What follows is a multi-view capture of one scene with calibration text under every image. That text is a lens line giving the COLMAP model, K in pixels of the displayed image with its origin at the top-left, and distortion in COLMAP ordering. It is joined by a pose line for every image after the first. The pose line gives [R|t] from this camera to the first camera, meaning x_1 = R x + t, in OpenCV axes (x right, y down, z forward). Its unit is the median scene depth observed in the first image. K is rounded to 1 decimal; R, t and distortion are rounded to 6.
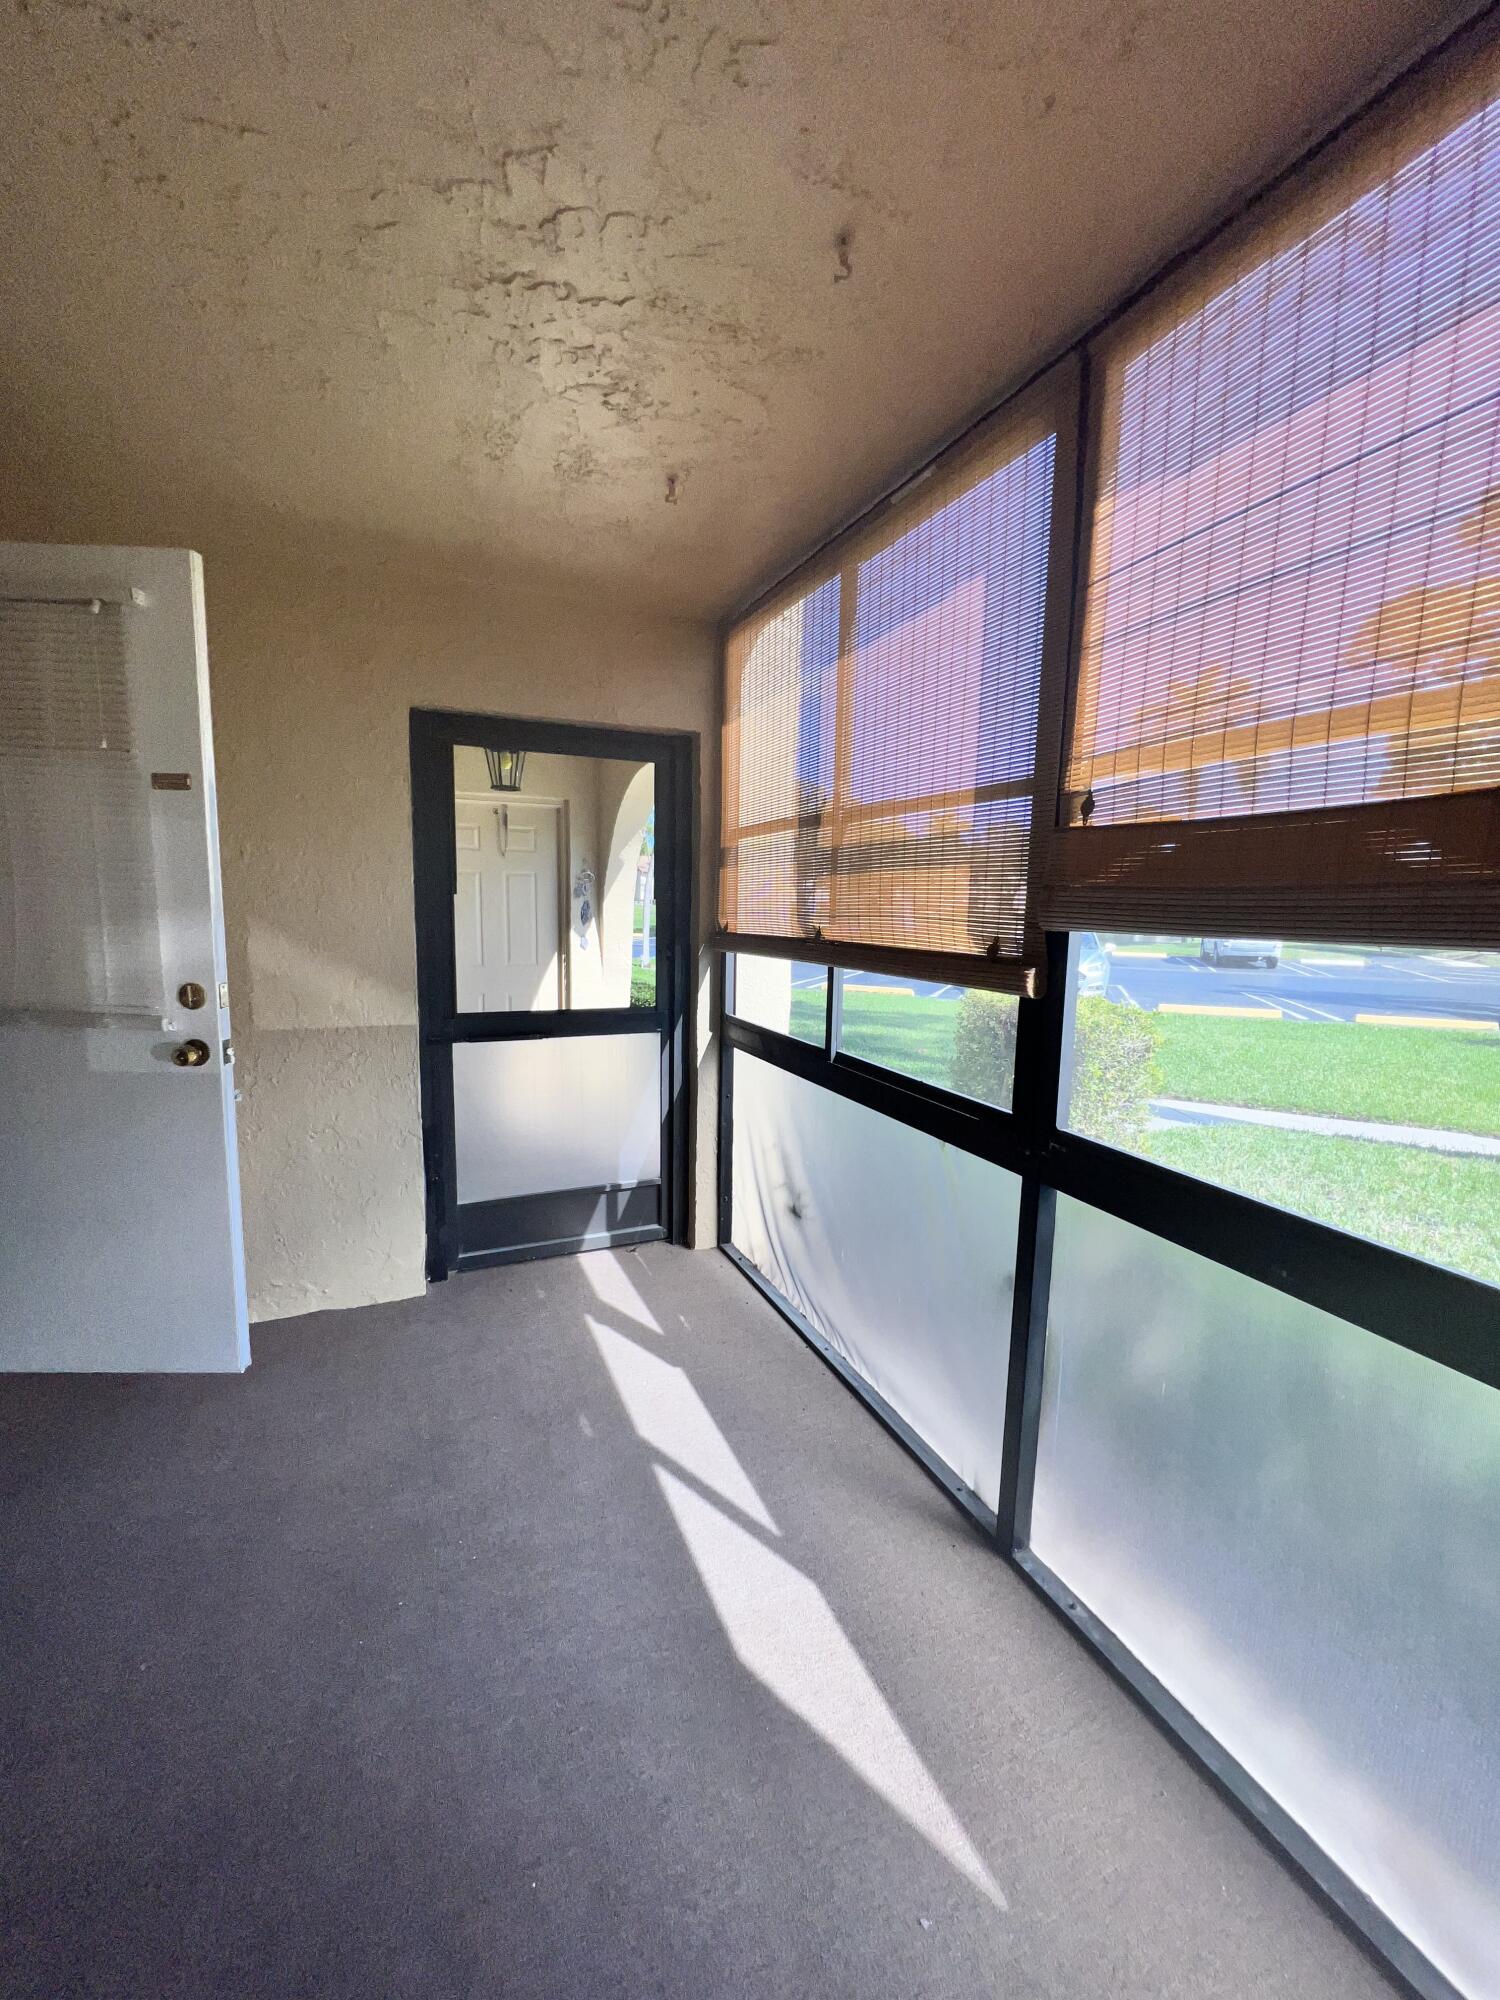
lens RADIAL K [[804.2, 0, 747.5], [0, 804.2, 1002.2], [0, 0, 1]] dist [0.003084, 0.000654]
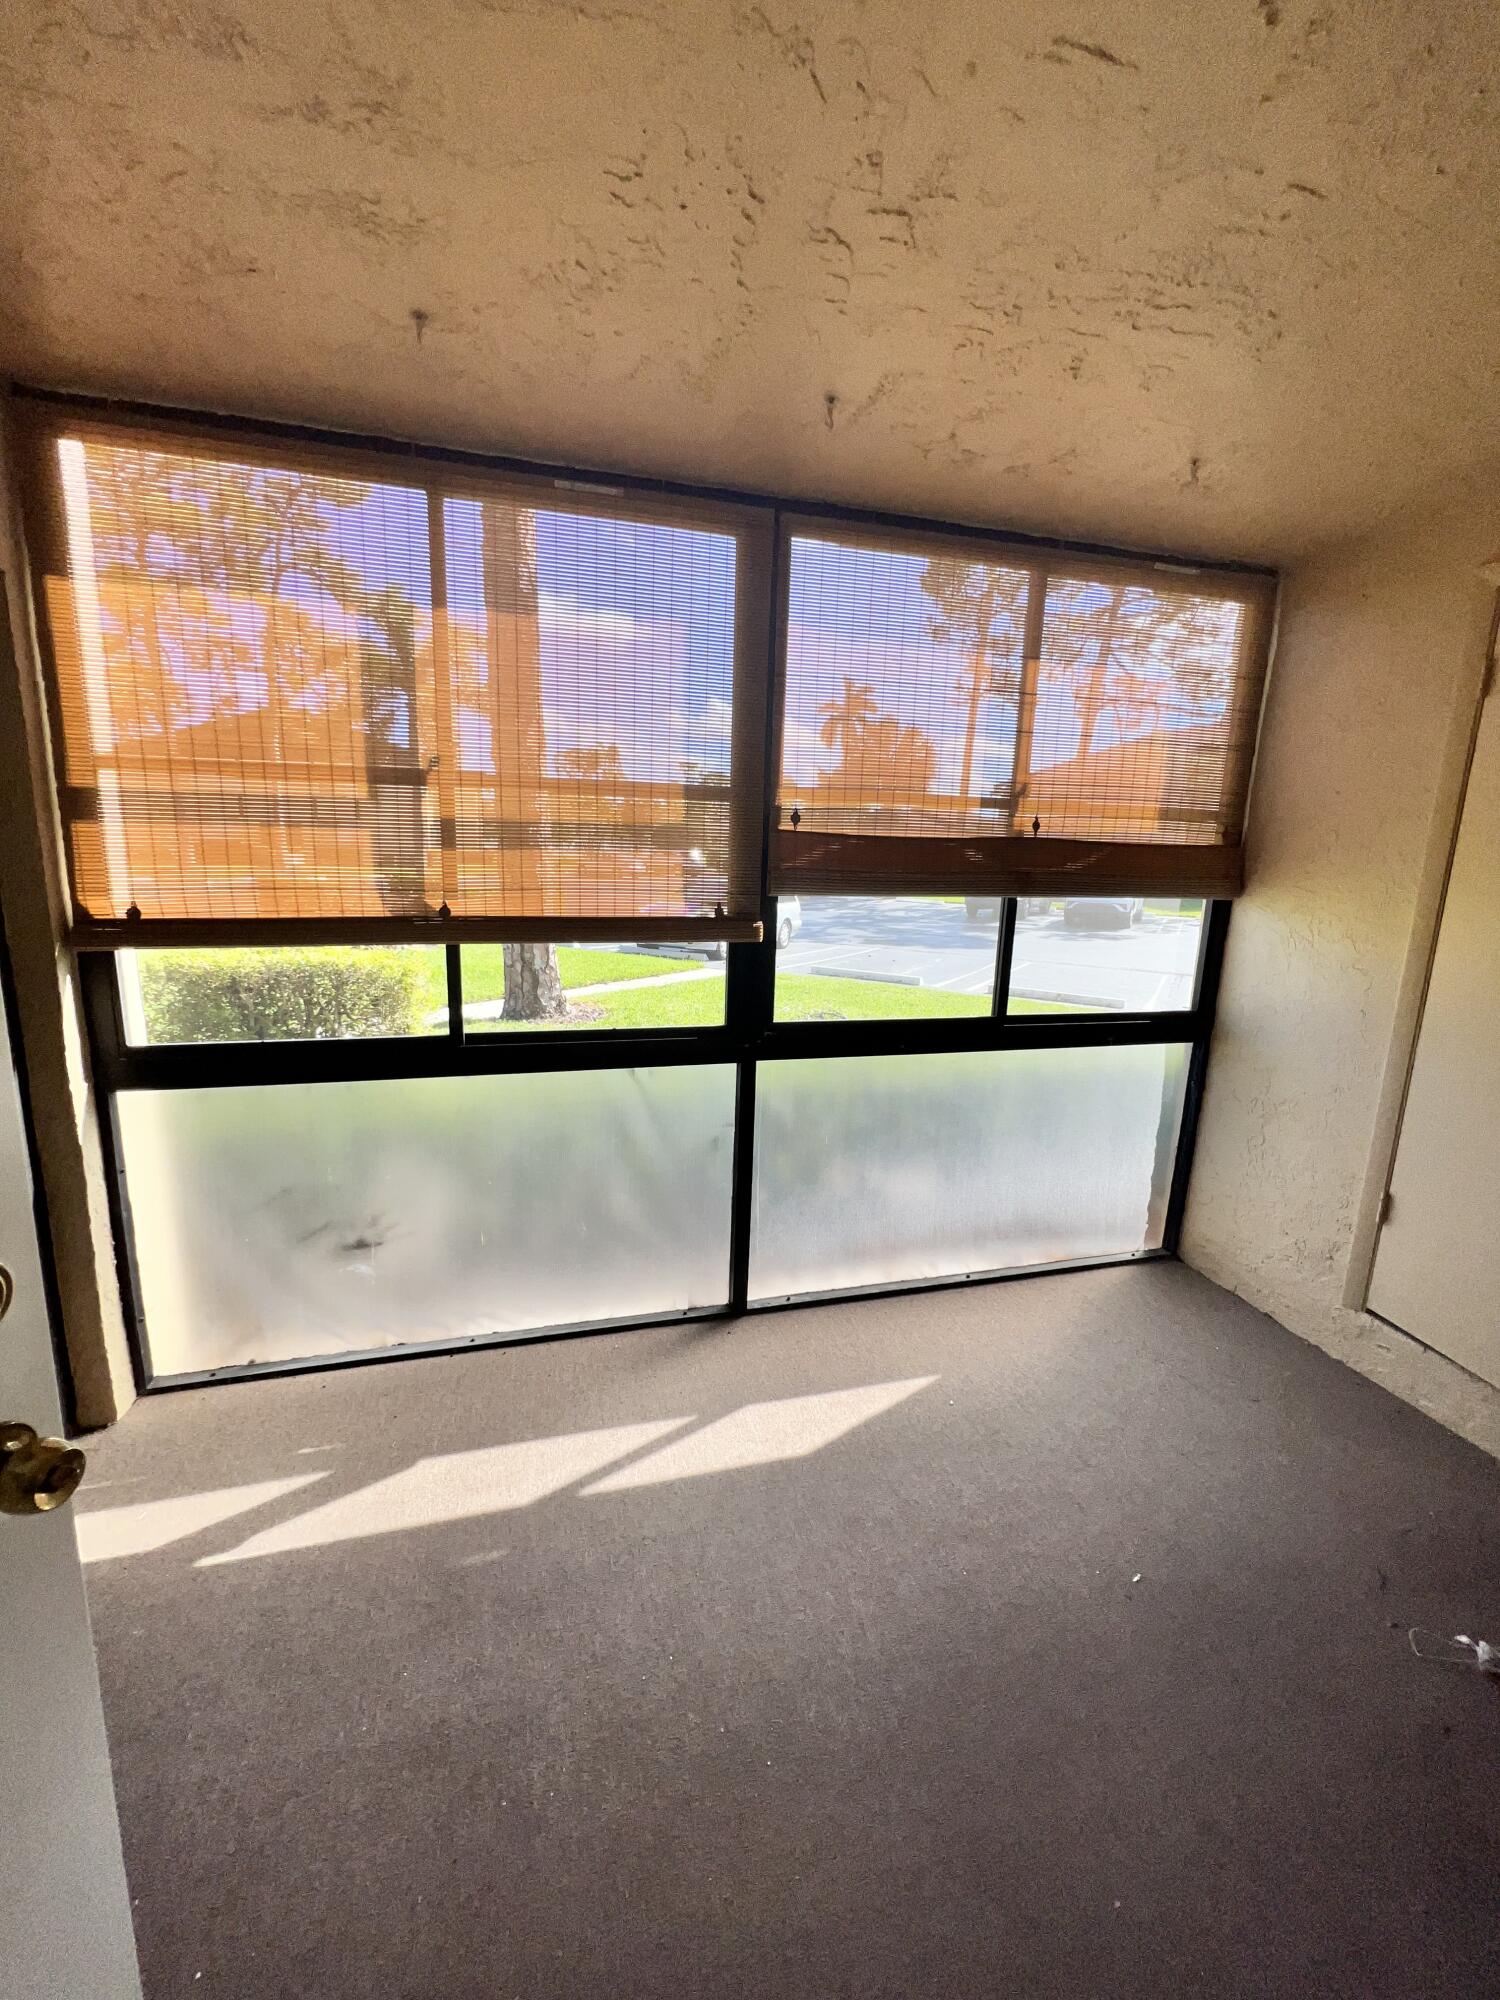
lens RADIAL K [[804.2, 0, 747.1], [0, 804.2, 1001.3], [0, 0, 1]] dist [0.003084, 0.000654]
pose [[0.140360, -0.199229, 0.969849, -1.121770], [0.097882, 0.977540, 0.186643, -0.177816], [-0.985250, 0.068734, 0.156708, 0.793603]]
